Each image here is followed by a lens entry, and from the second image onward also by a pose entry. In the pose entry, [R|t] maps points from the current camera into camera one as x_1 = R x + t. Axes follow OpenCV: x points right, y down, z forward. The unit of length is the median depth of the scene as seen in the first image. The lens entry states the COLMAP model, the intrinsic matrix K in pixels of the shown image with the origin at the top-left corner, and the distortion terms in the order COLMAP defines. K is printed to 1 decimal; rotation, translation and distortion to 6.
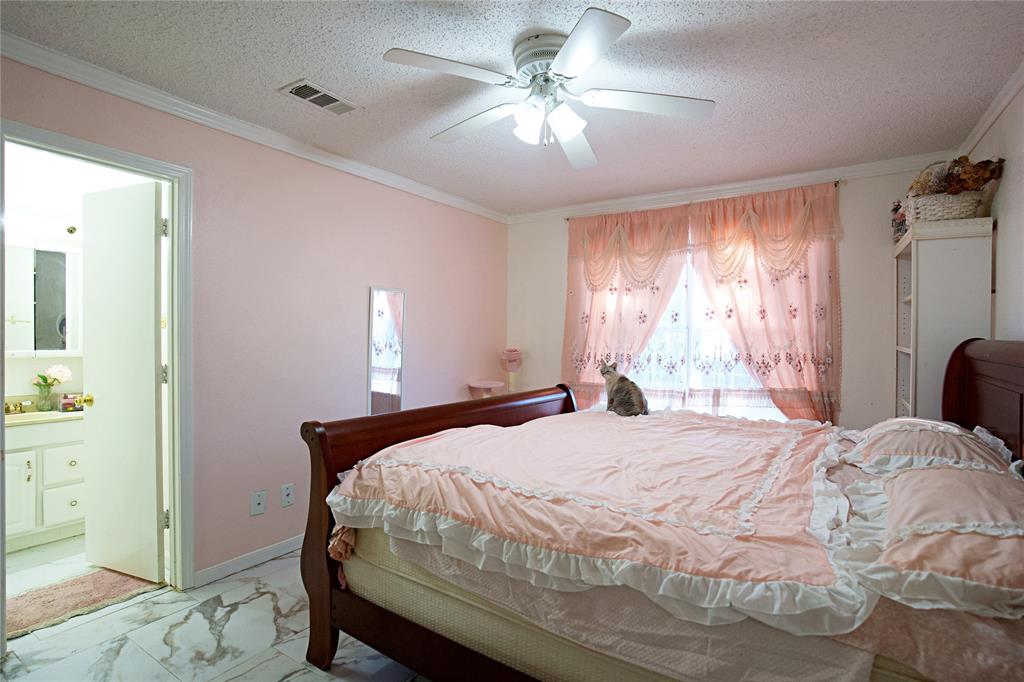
lens RADIAL K [[497.6, 0, 504.4], [0, 497.6, 343.2], [0, 0, 1]] dist [-0.040336, 0.001712]
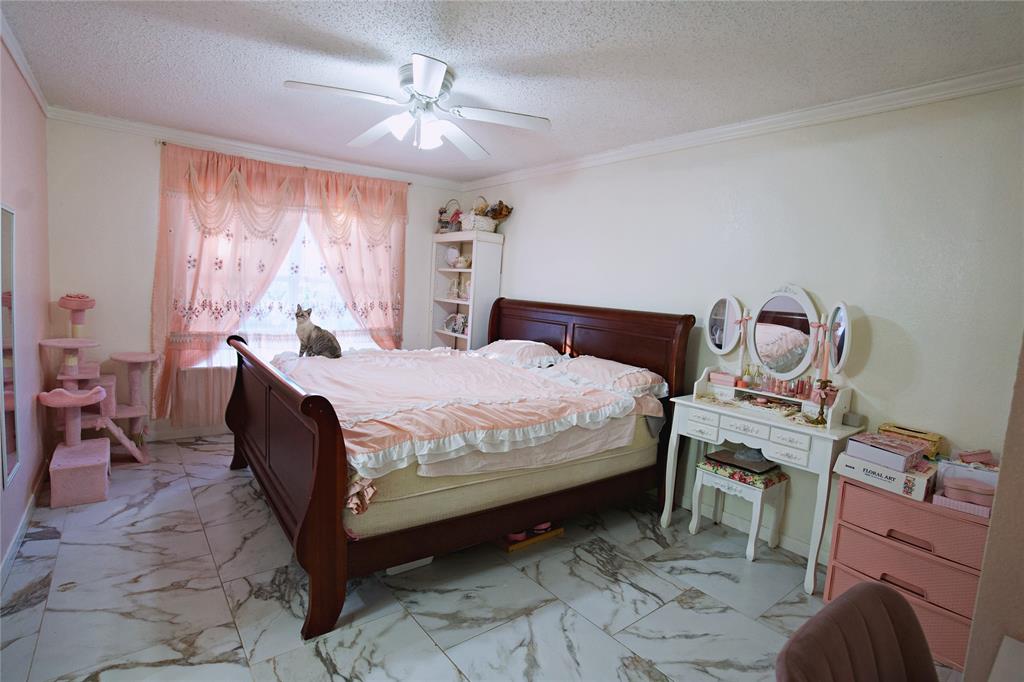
lens RADIAL K [[497.6, 0, 505.0], [0, 497.6, 336.0], [0, 0, 1]] dist [-0.040336, 0.001712]
pose [[0.344147, -0.074828, 0.935929, -0.613360], [-0.040252, 0.994727, 0.094330, -0.029489], [-0.938053, -0.070137, 0.339320, 0.187946]]
